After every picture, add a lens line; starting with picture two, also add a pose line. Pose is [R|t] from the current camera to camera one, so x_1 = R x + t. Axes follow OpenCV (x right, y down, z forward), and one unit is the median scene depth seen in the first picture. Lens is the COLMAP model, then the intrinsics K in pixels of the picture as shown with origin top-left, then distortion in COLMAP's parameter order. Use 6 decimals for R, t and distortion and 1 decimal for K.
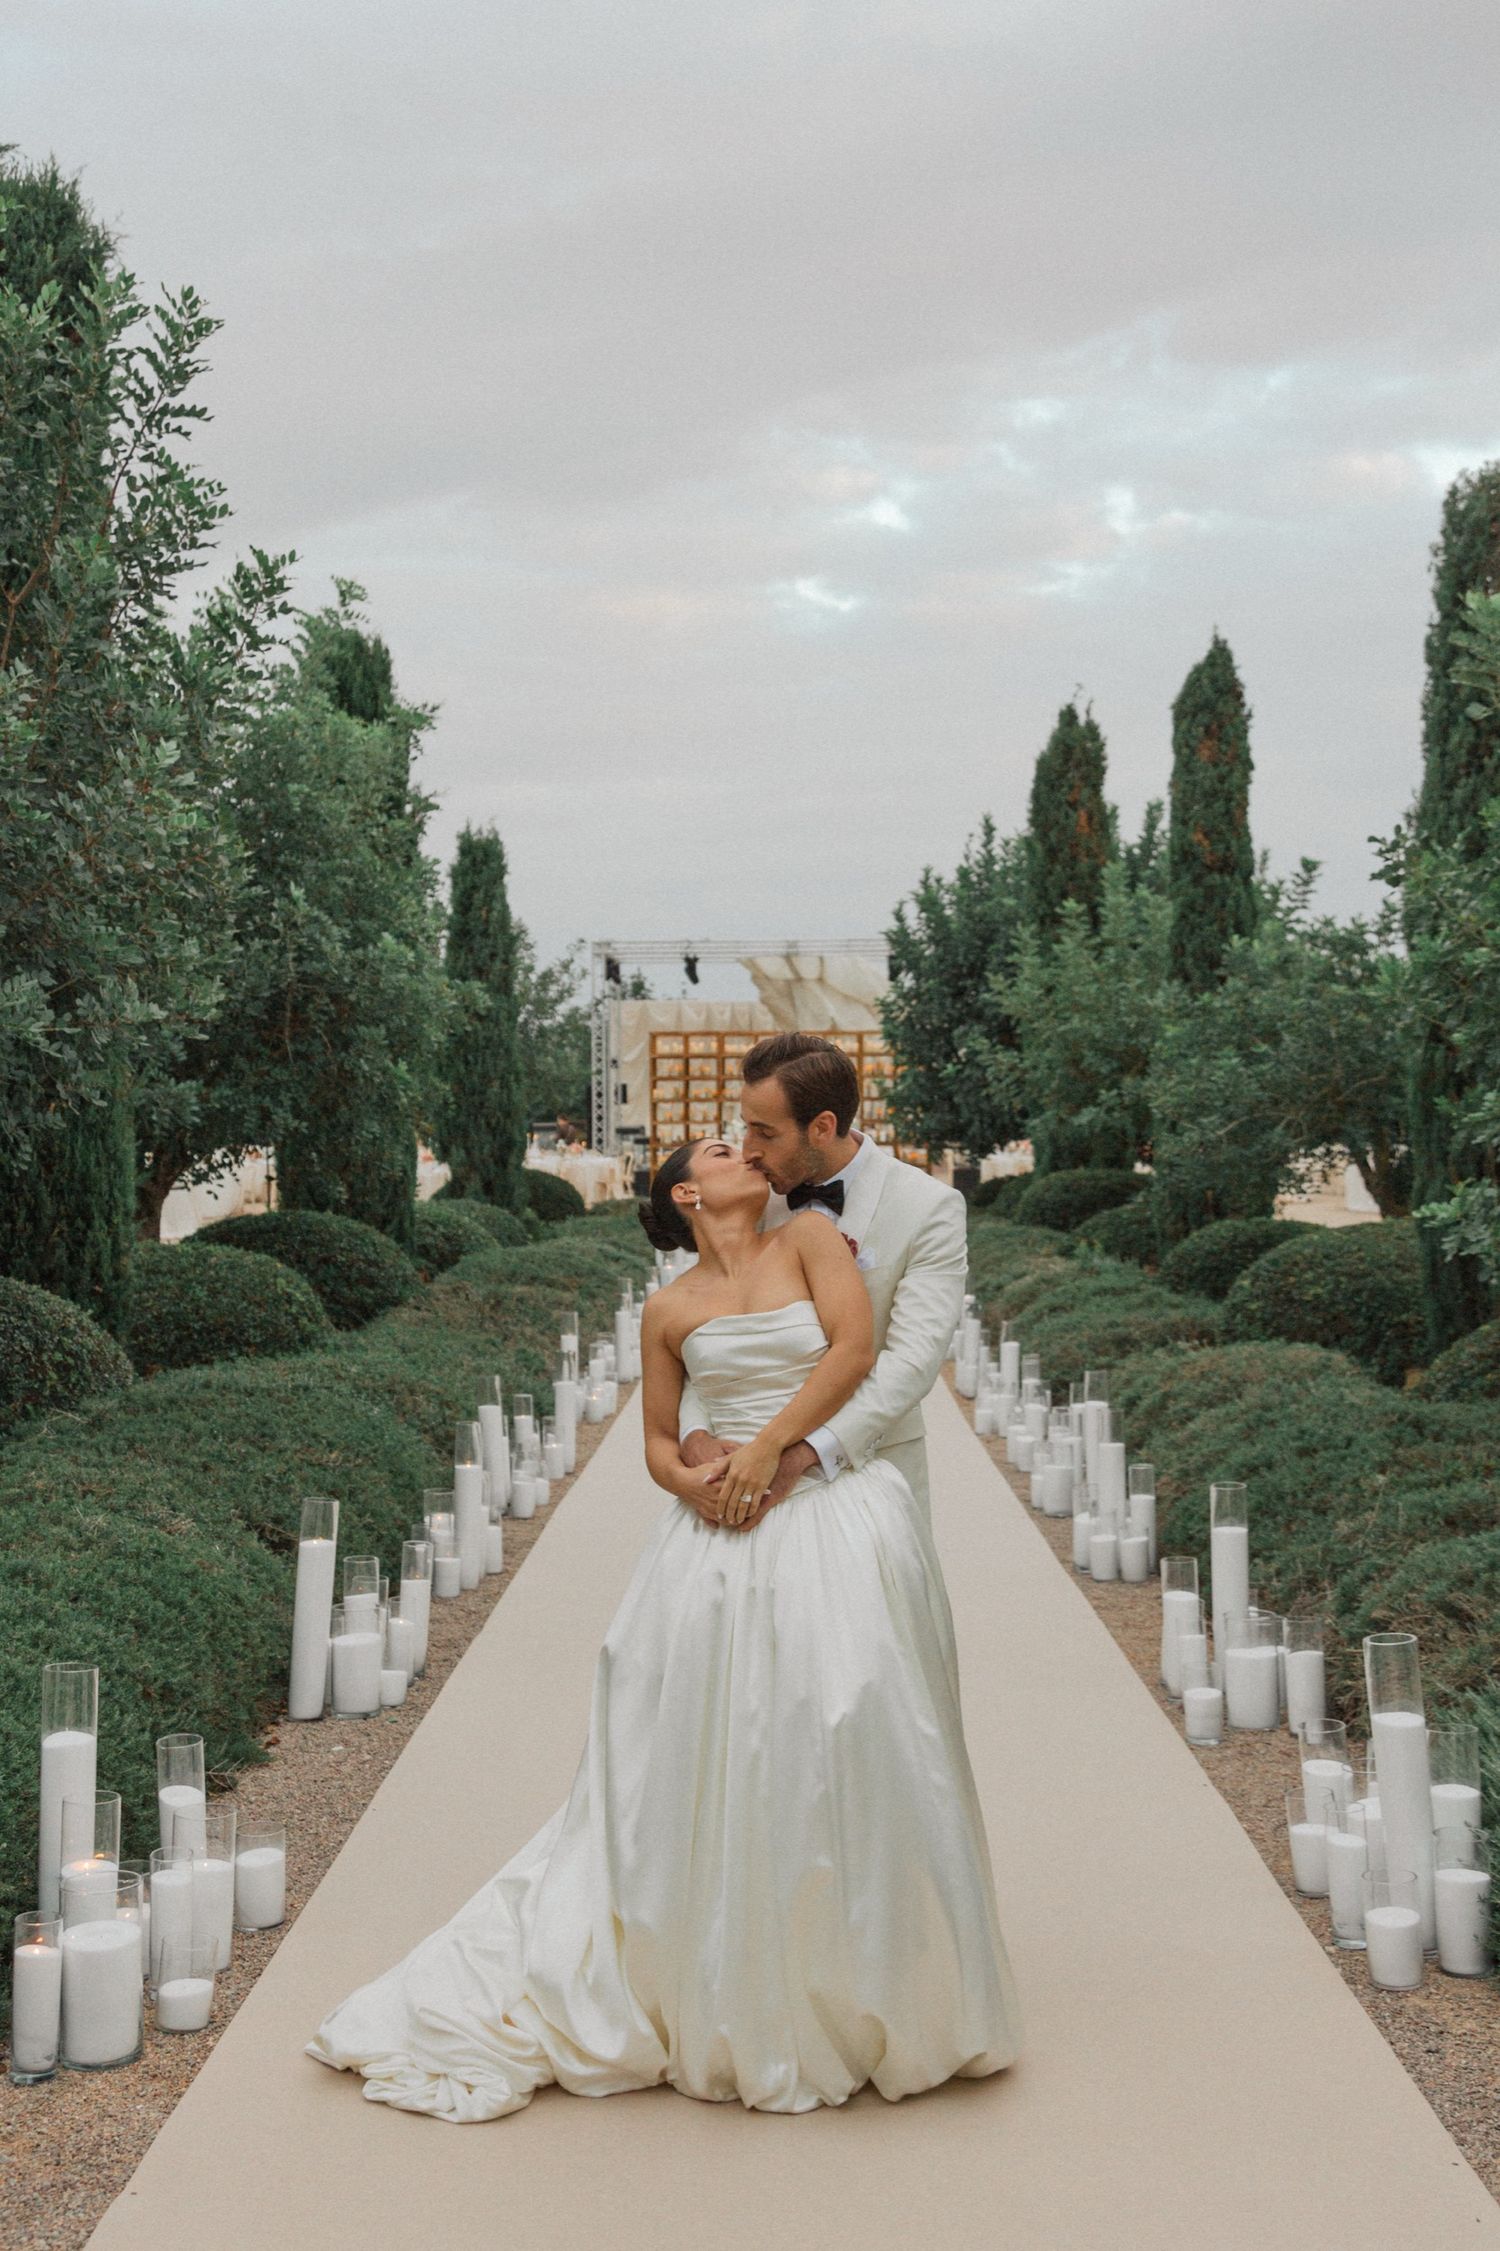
lens RADIAL K [[2246.5, 0, 750.8], [0, 2246.5, 1106.9], [0, 0, 1]] dist [0.072750, 0.000000]
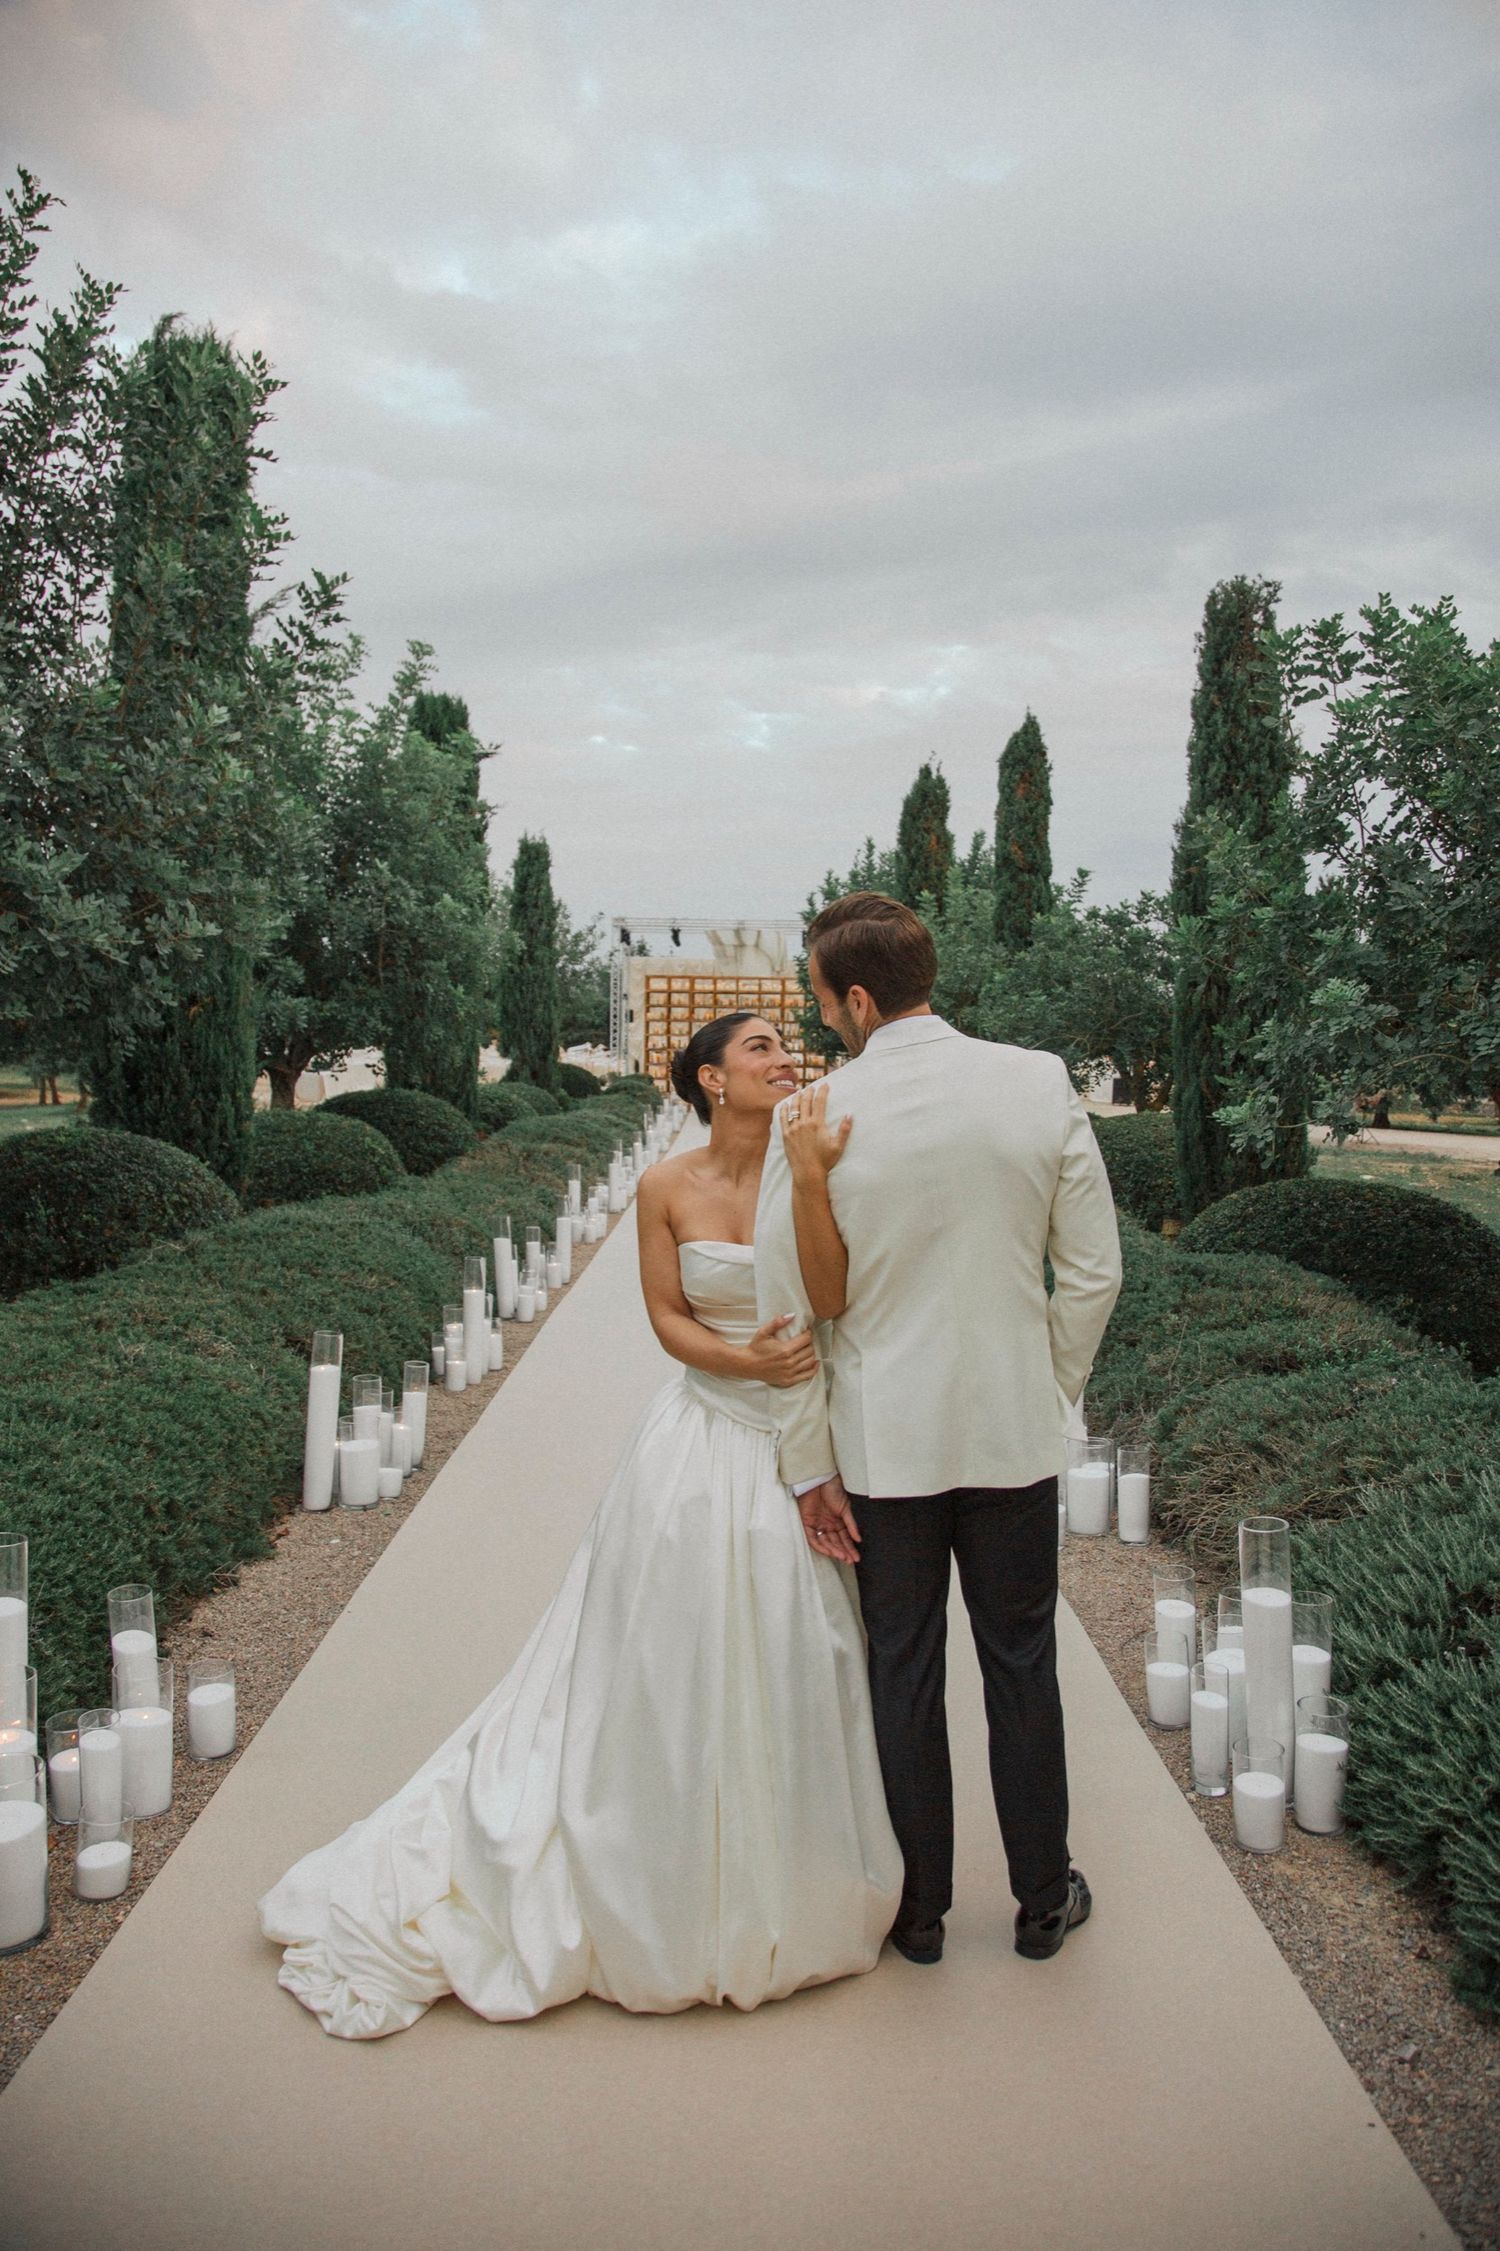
lens RADIAL K [[1420.3, 0, 756.8], [0, 1420.3, 1131.4], [0, 0, 1]] dist [-0.062665, 0.008740]
pose [[0.999245, 0.020669, 0.032908, 0.007890], [-0.023016, 0.997095, 0.072611, 0.003657], [-0.031312, -0.073313, 0.996817, 0.162209]]
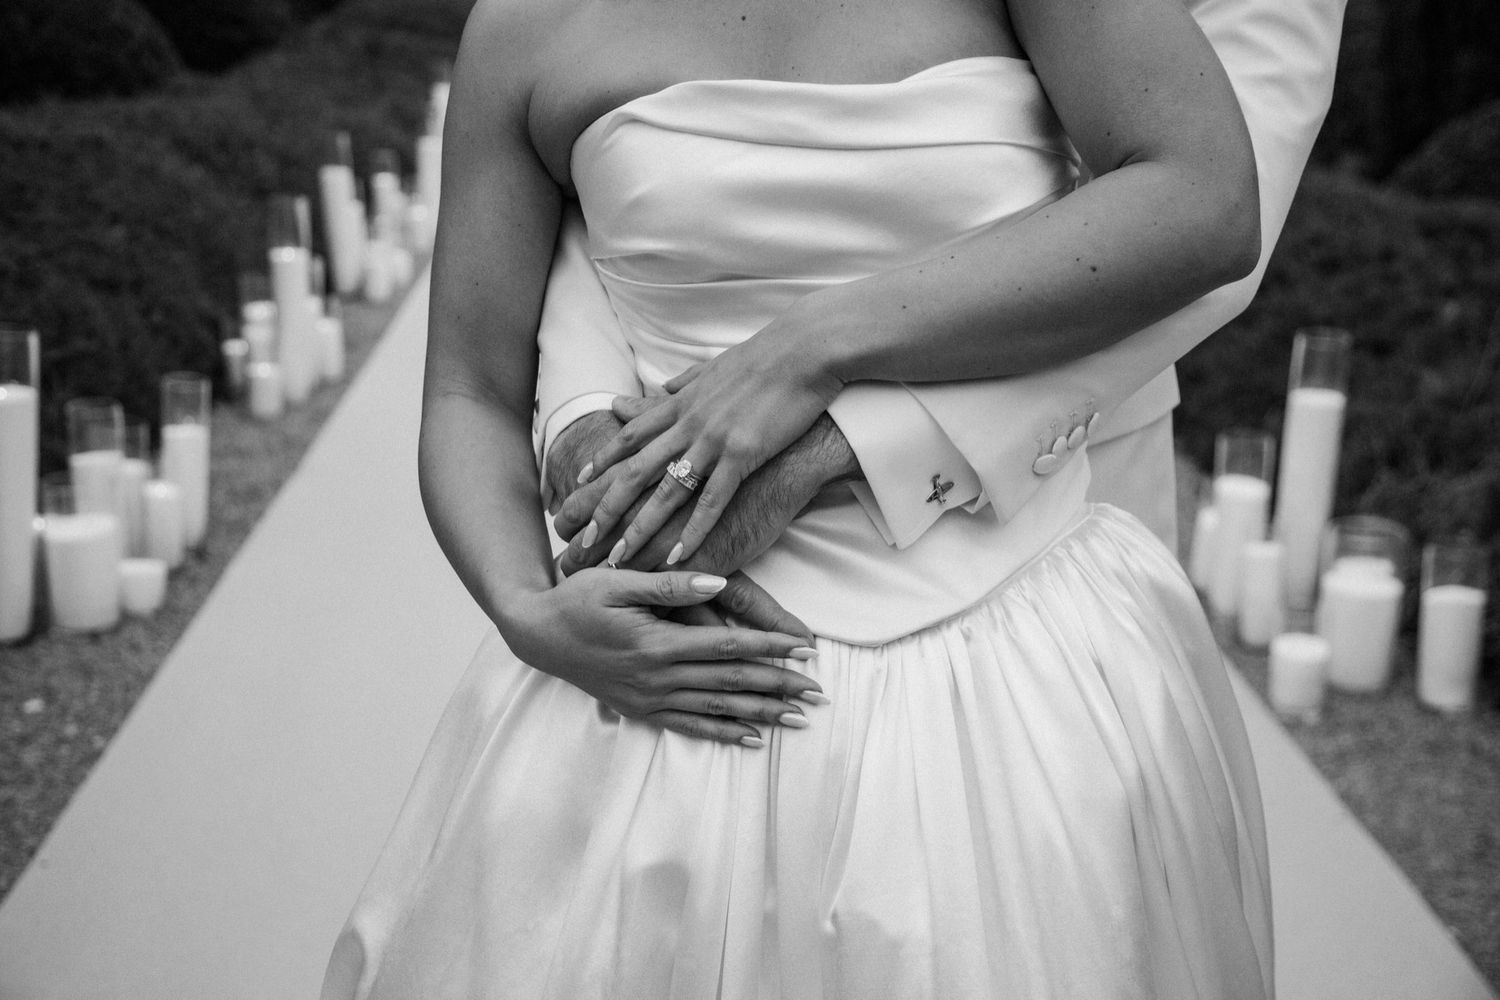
lens RADIAL K [[1835.2, 0, 738.3], [0, 1835.2, 500.9], [0, 0, 1]] dist [0.118558, 0.000000]
pose [[0.997560, 0.017557, 0.067564, -0.007398], [-0.037848, 0.949287, 0.312126, 0.027108], [-0.058657, -0.313922, 0.947635, 0.295295]]
